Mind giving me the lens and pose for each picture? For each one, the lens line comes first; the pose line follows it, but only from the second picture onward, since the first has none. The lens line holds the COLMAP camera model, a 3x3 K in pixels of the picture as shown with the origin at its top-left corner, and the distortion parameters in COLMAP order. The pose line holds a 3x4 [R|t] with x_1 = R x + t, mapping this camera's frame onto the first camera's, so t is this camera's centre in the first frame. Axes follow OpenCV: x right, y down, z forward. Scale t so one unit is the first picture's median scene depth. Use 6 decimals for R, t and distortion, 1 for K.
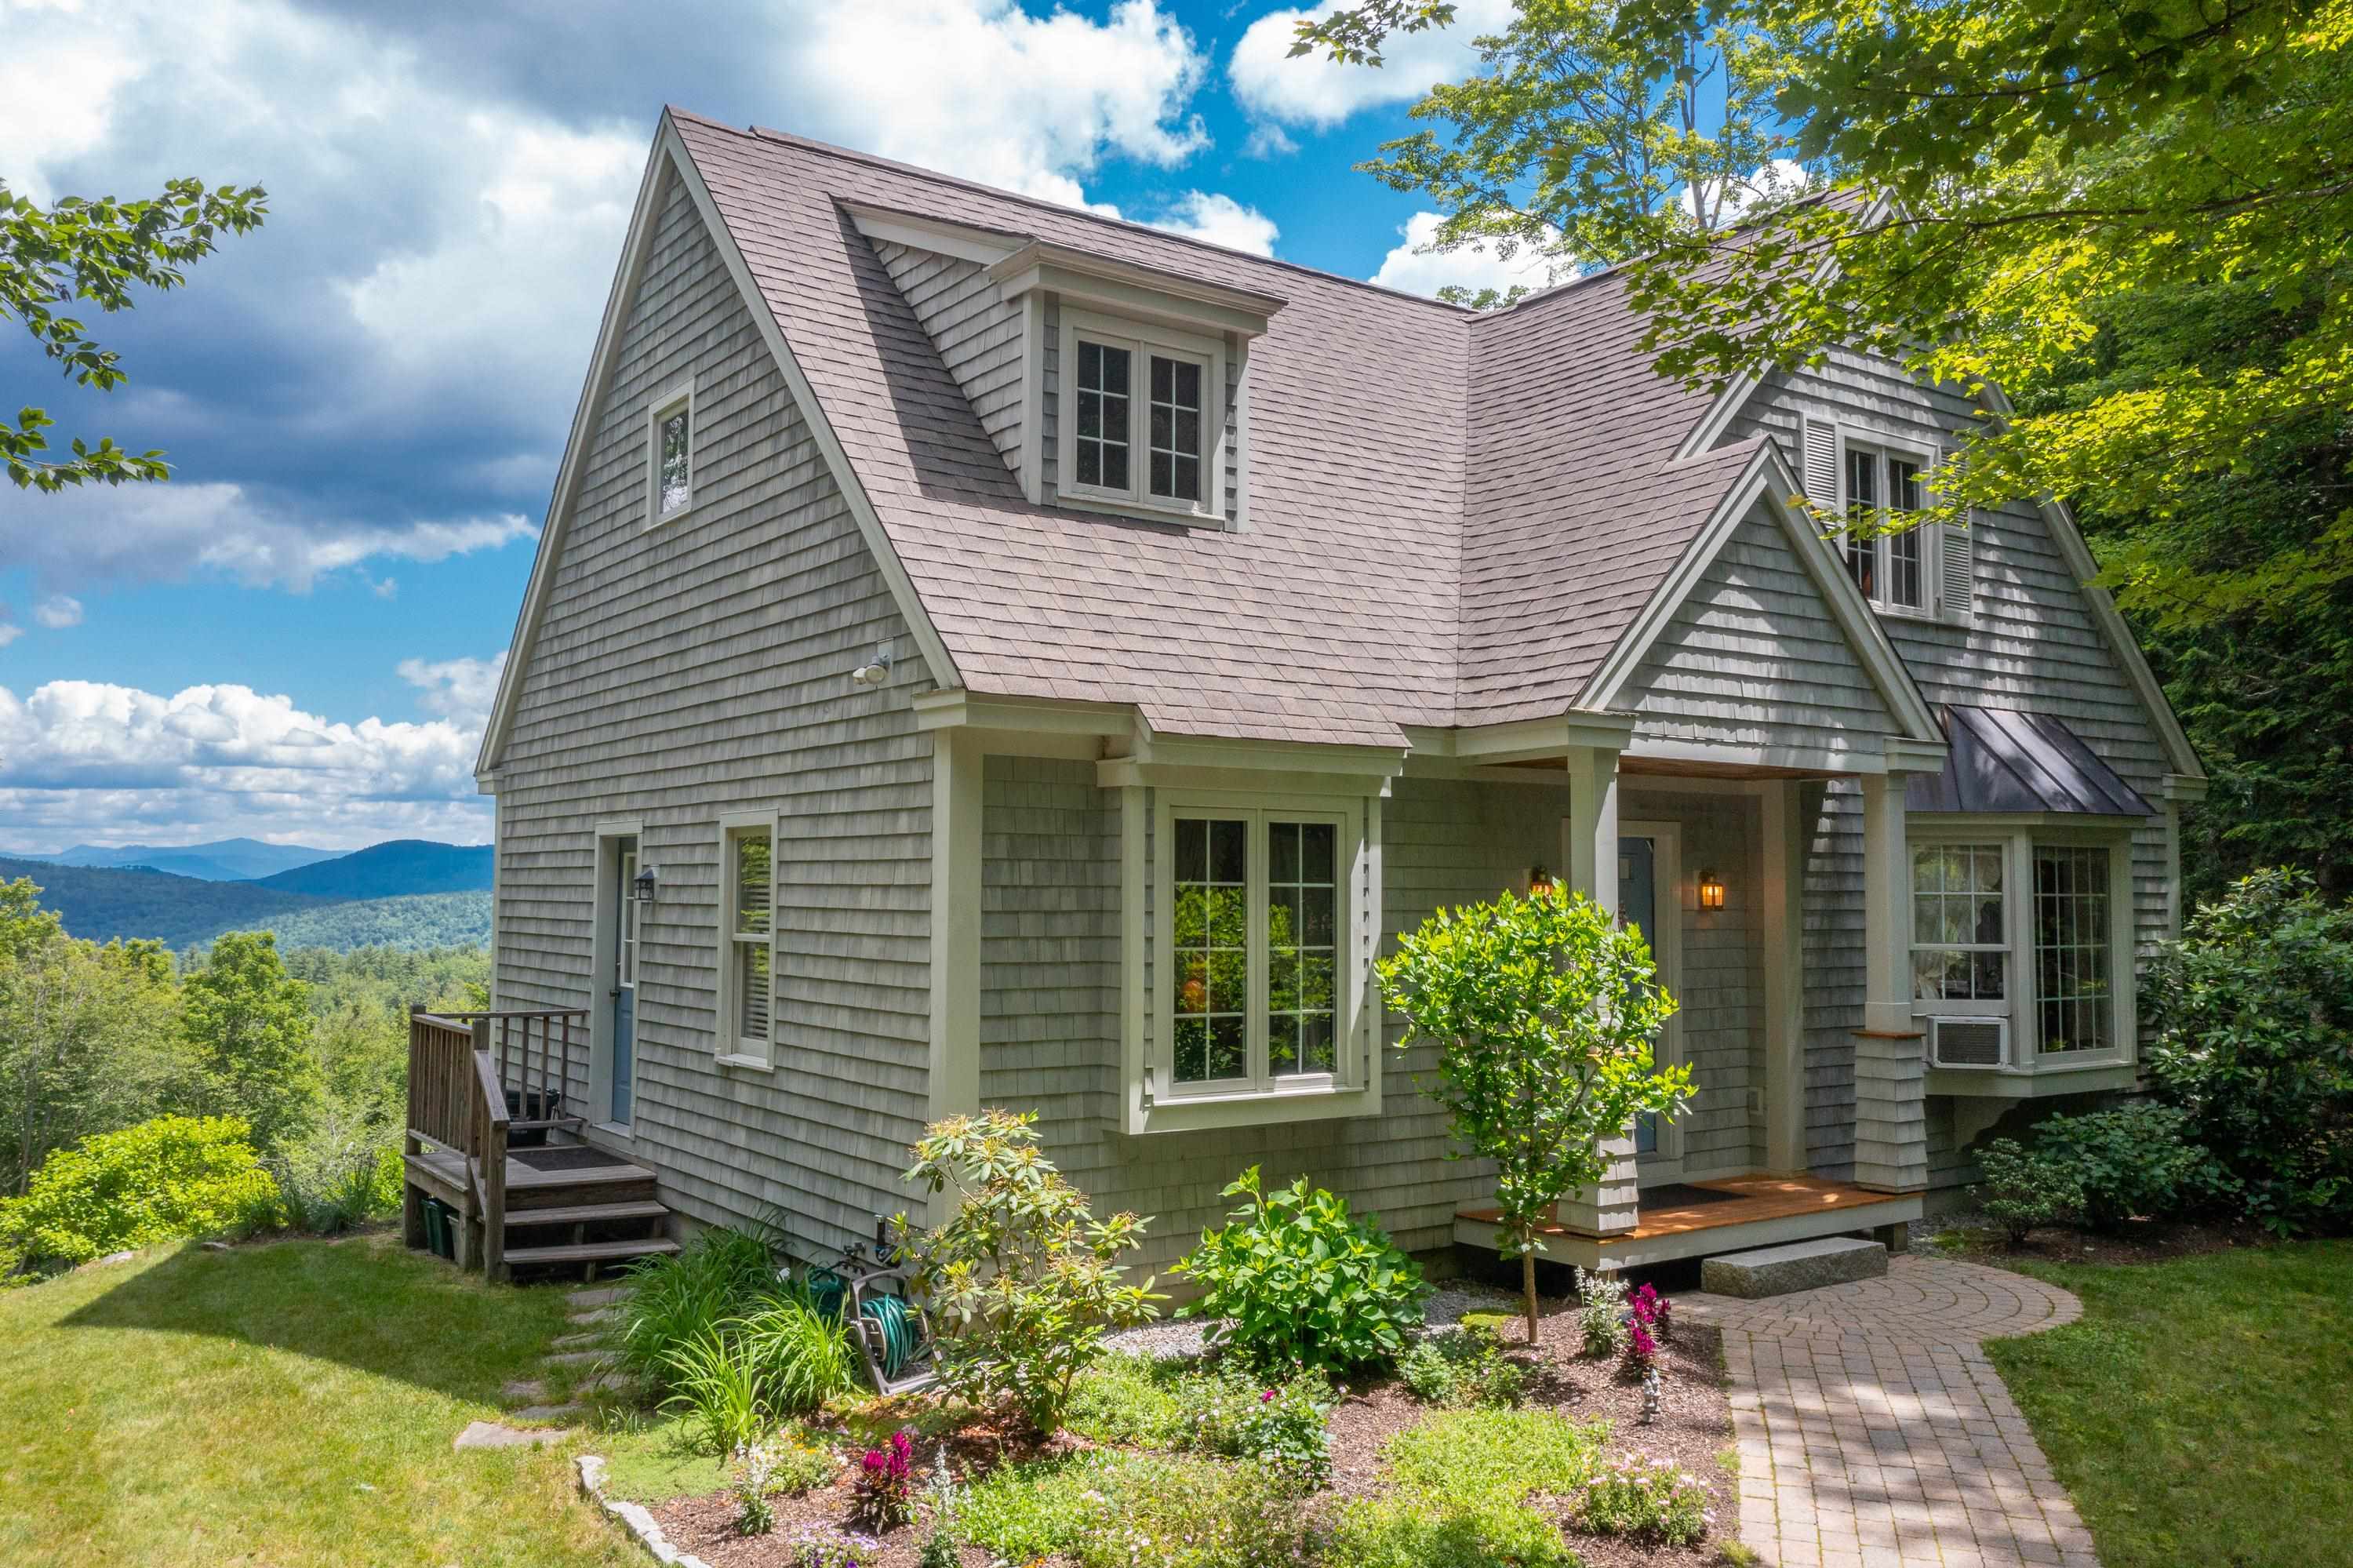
lens RADIAL K [[1885.6, 0, 1176.5], [0, 1885.6, 788.7], [0, 0, 1]] dist [-0.000565, -0.011918]
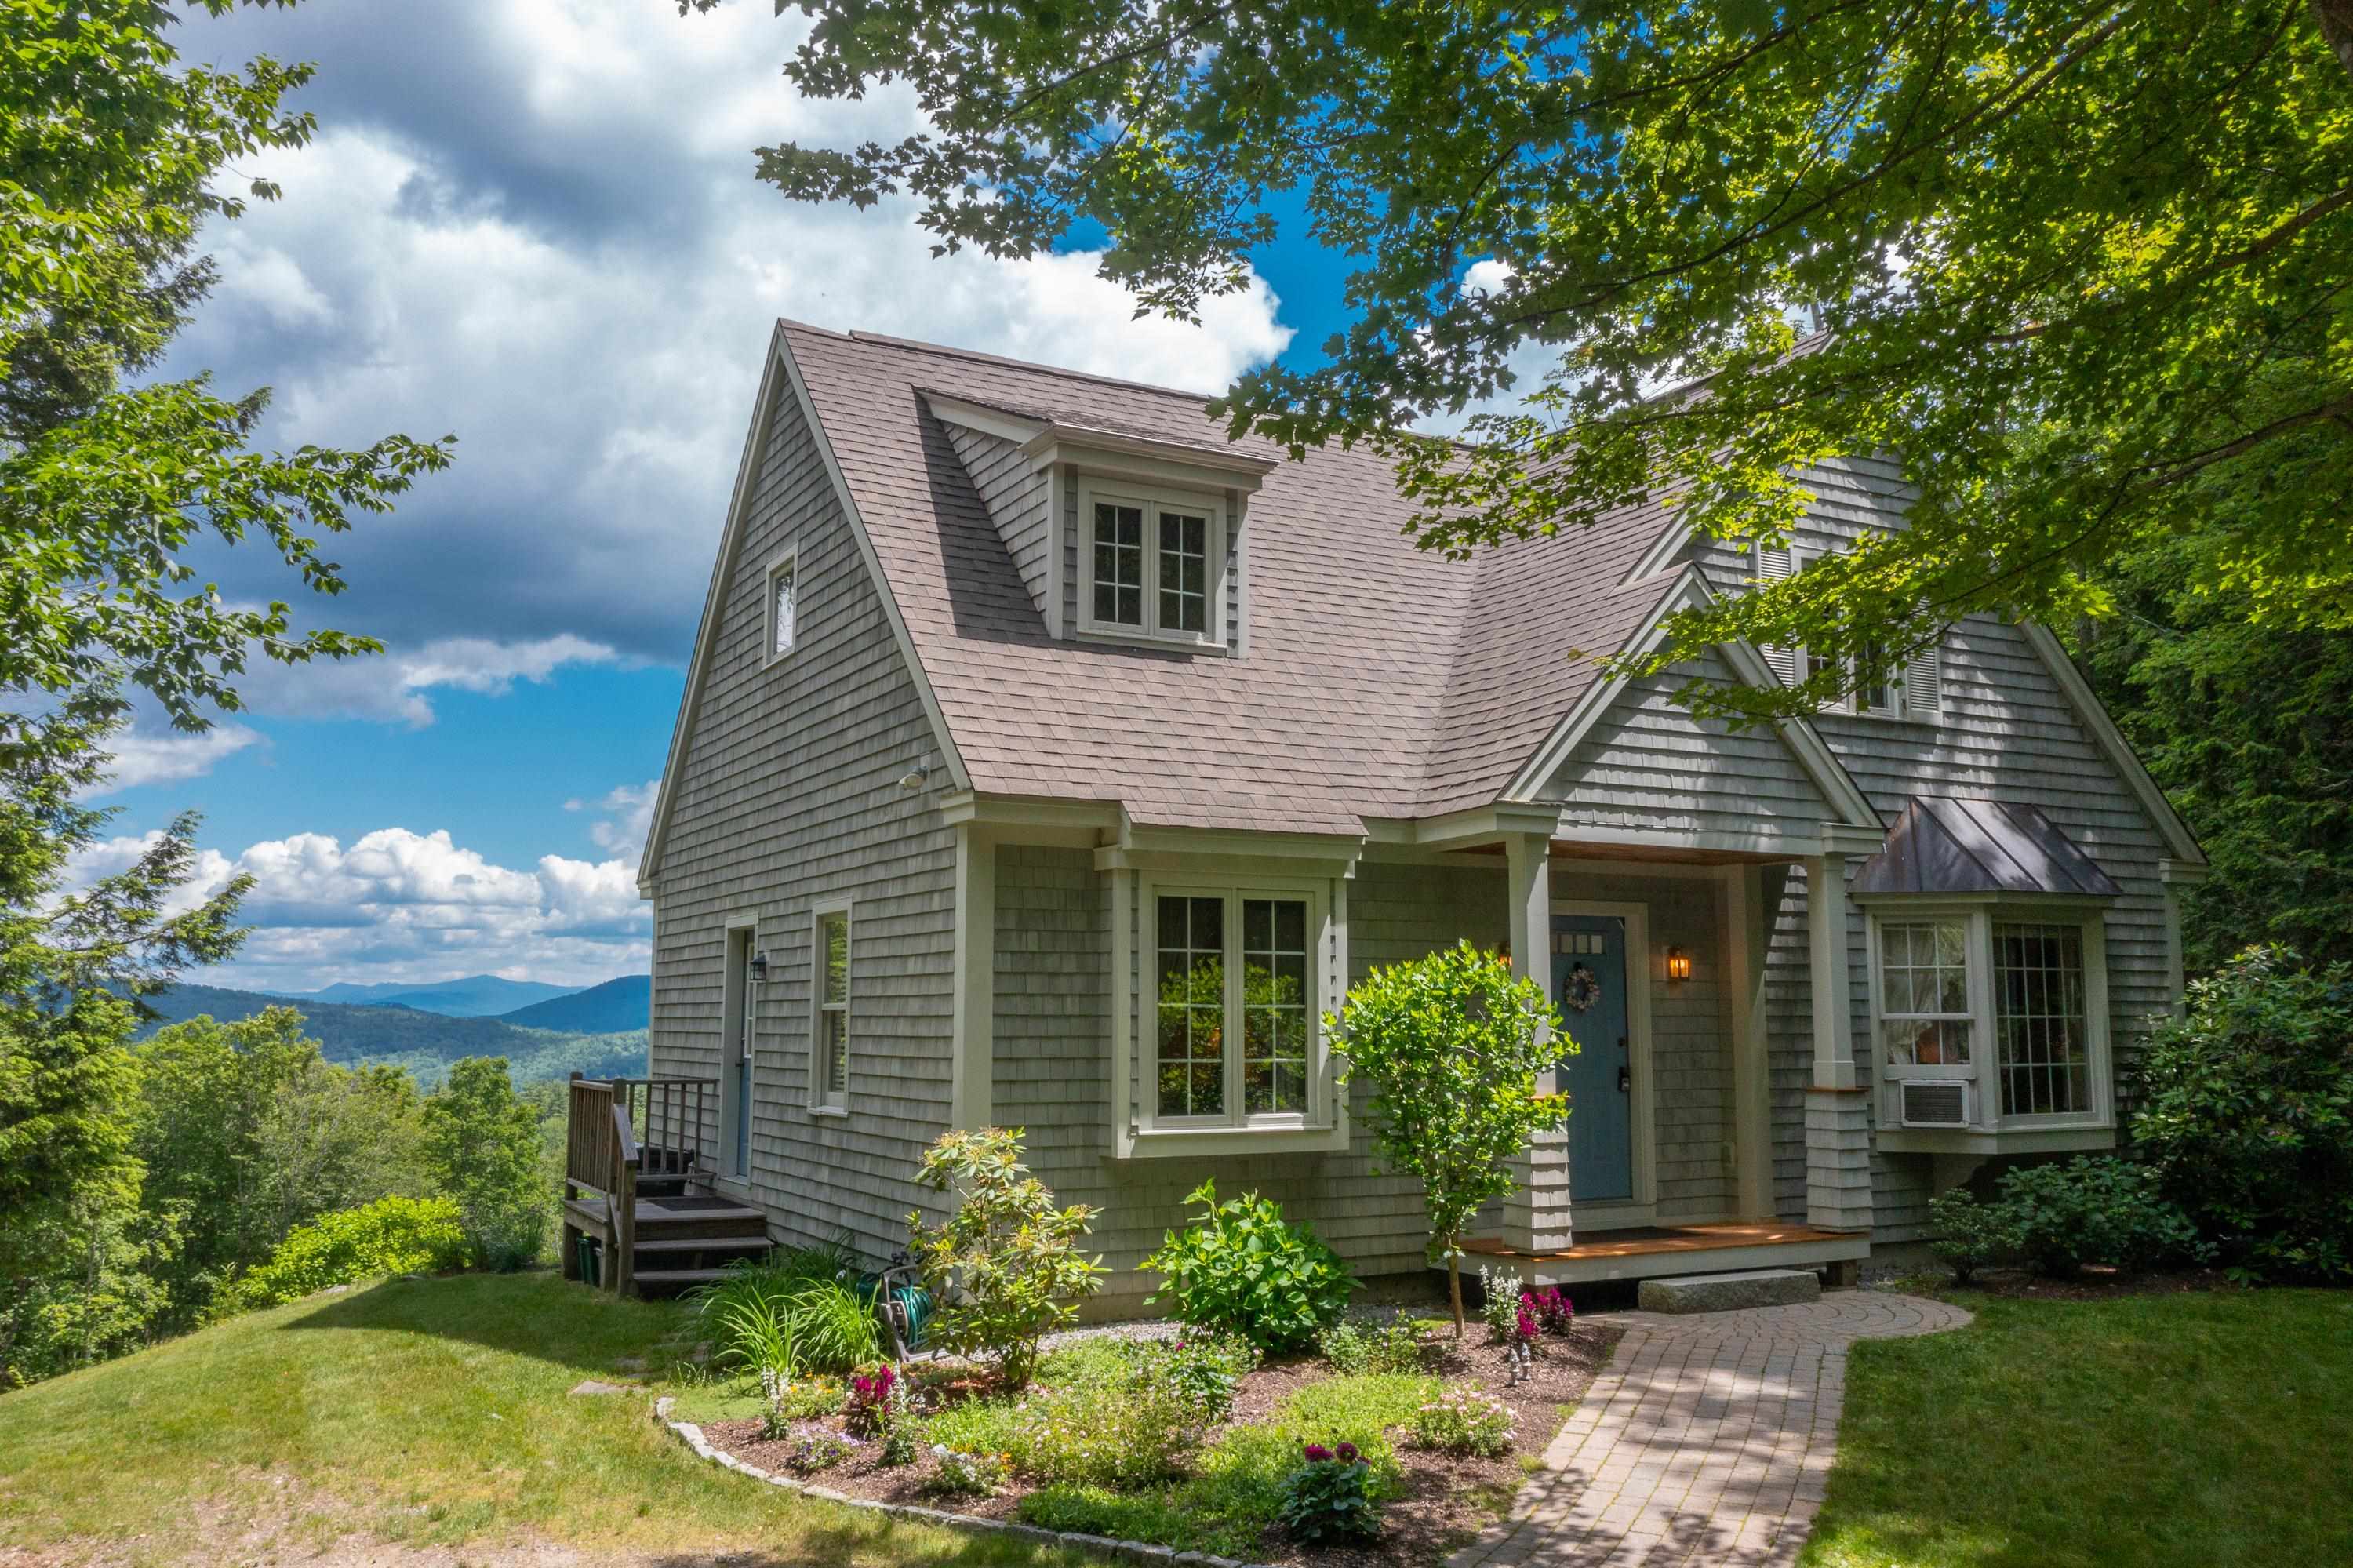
lens RADIAL K [[1912.9, 0, 1174.0], [0, 1912.9, 791.1], [0, 0, 1]] dist [-0.002779, -0.012375]
pose [[0.993205, -0.018821, -0.114849, 0.130306], [0.011243, 0.997738, -0.066272, 0.026065], [0.115837, 0.064531, 0.991170, -0.184915]]
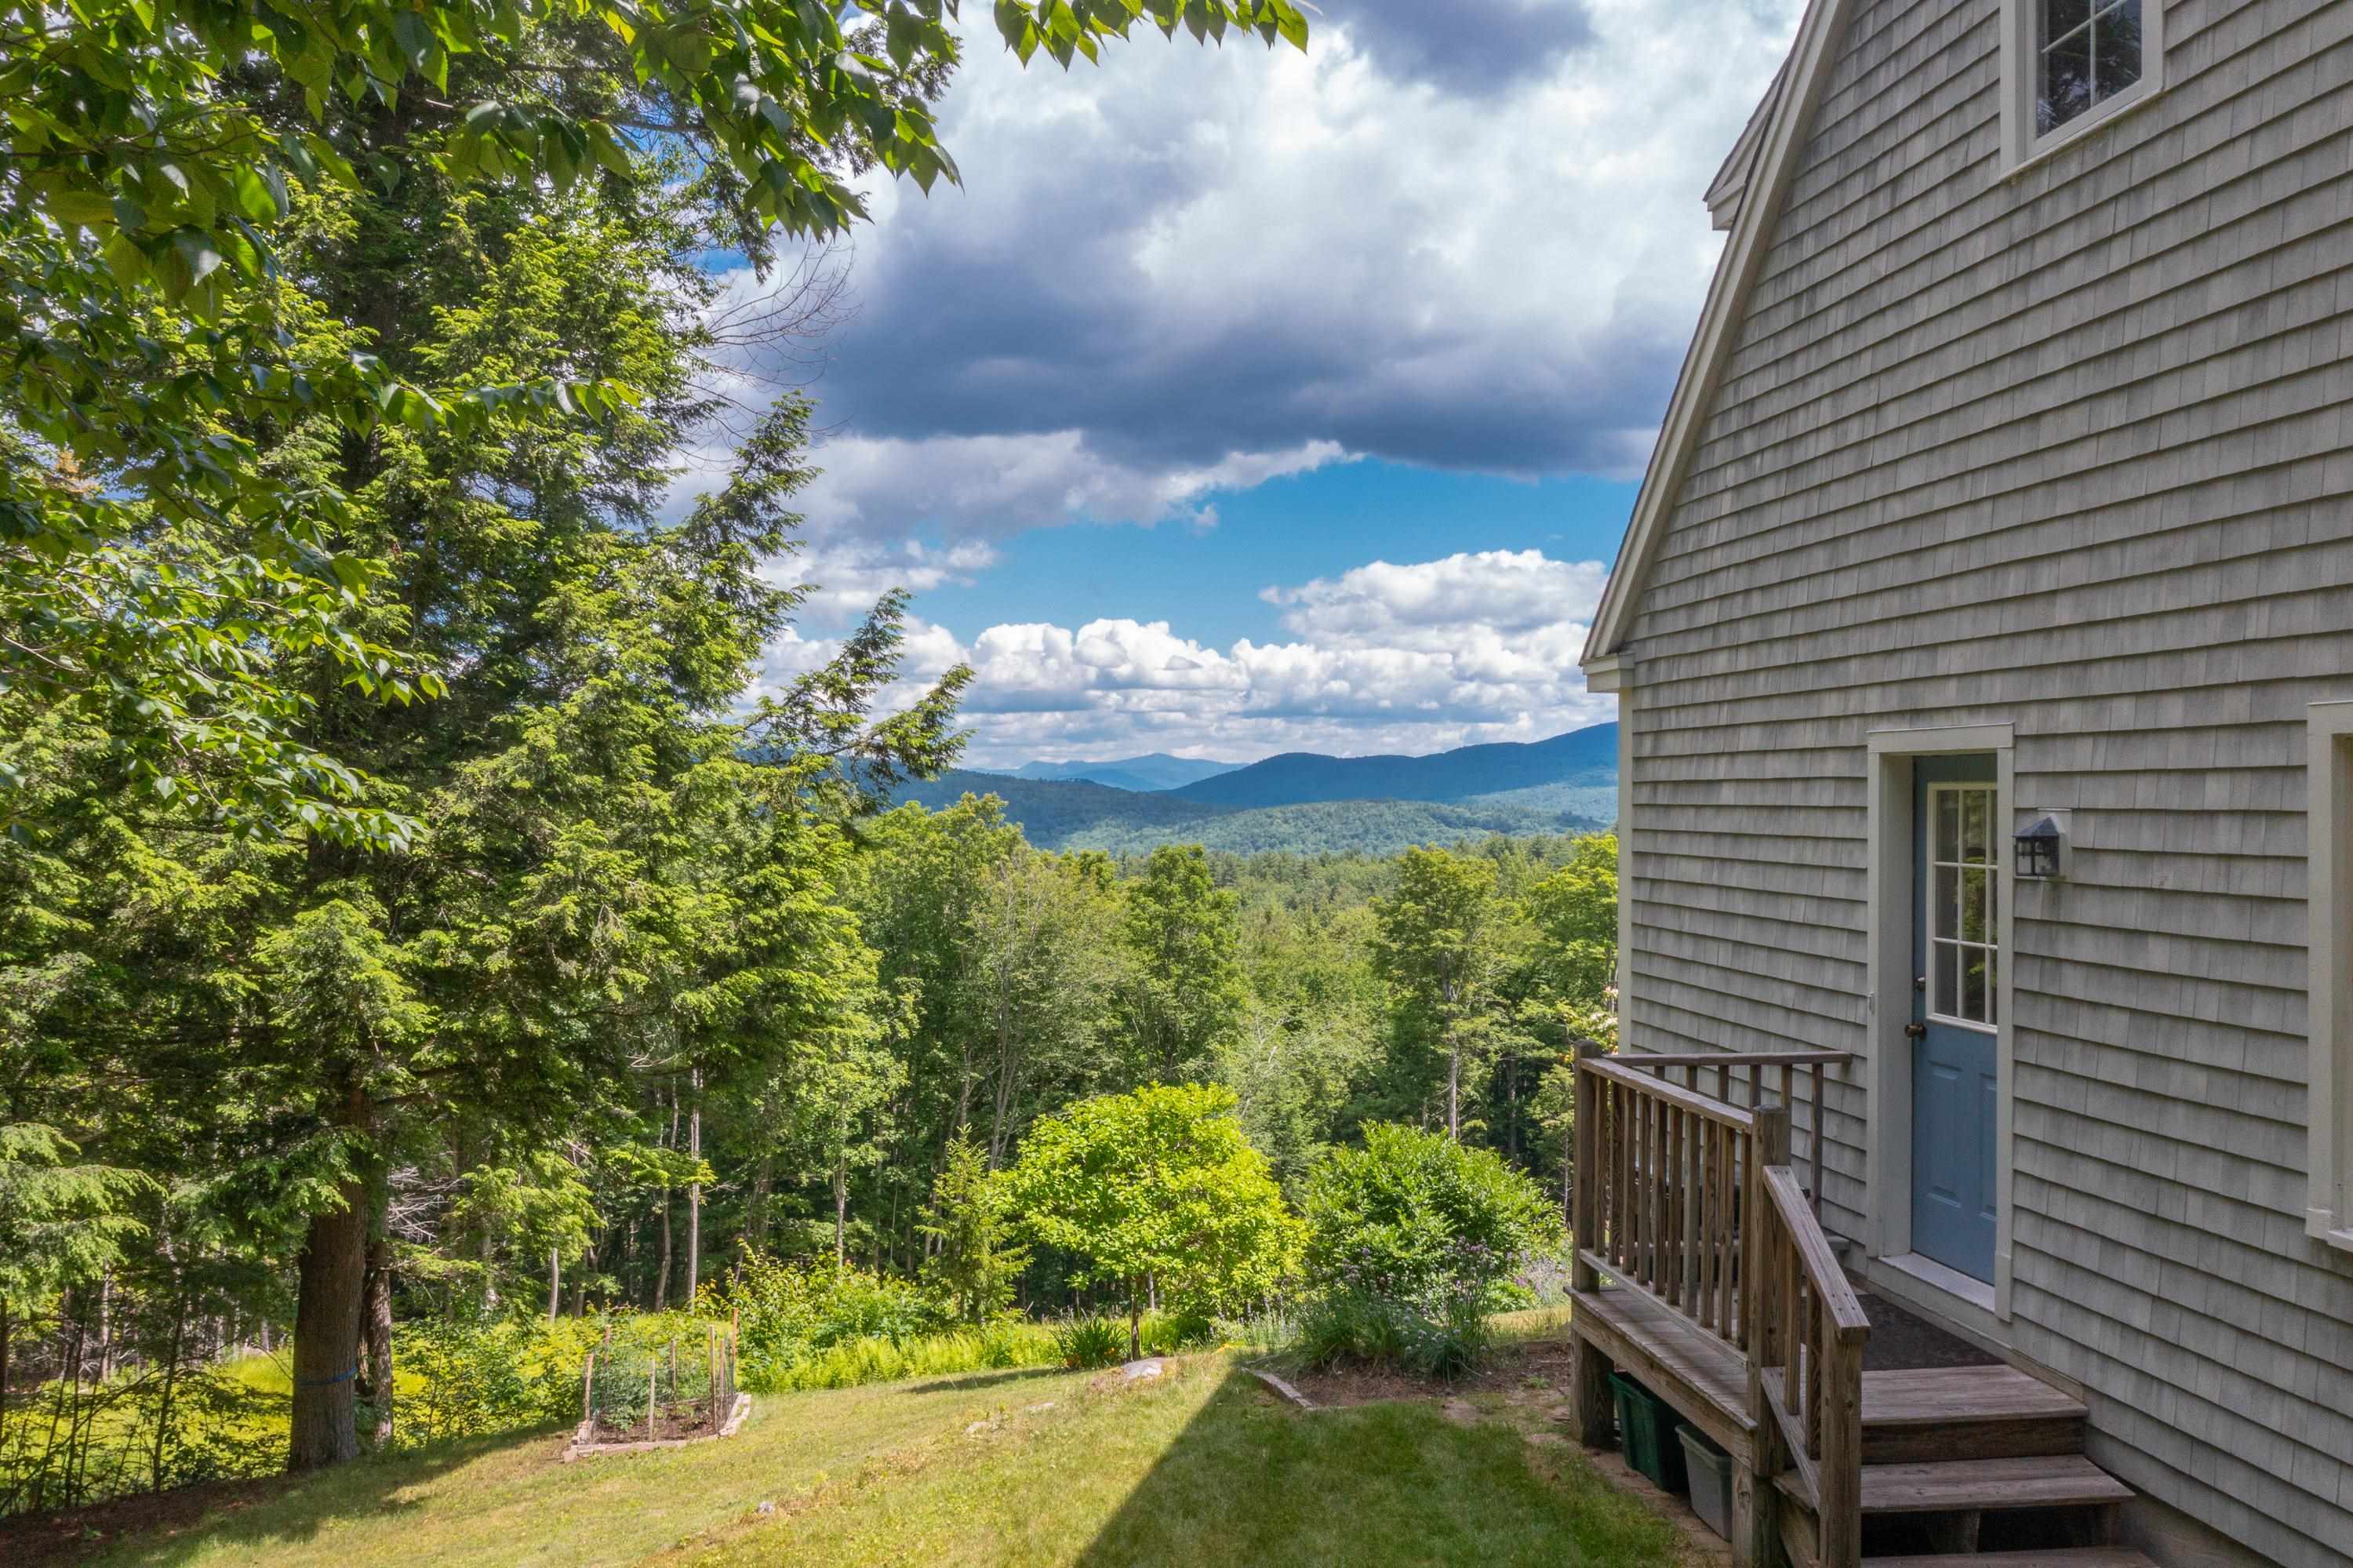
lens RADIAL K [[1885.6, 0, 1176.5], [0, 1885.6, 788.7], [0, 0, 1]] dist [-0.000565, -0.011918]
pose [[0.899480, -0.006087, -0.436919, -0.300904], [0.027189, 0.998745, 0.042059, 0.007151], [0.436115, -0.049711, 0.898517, 0.478714]]
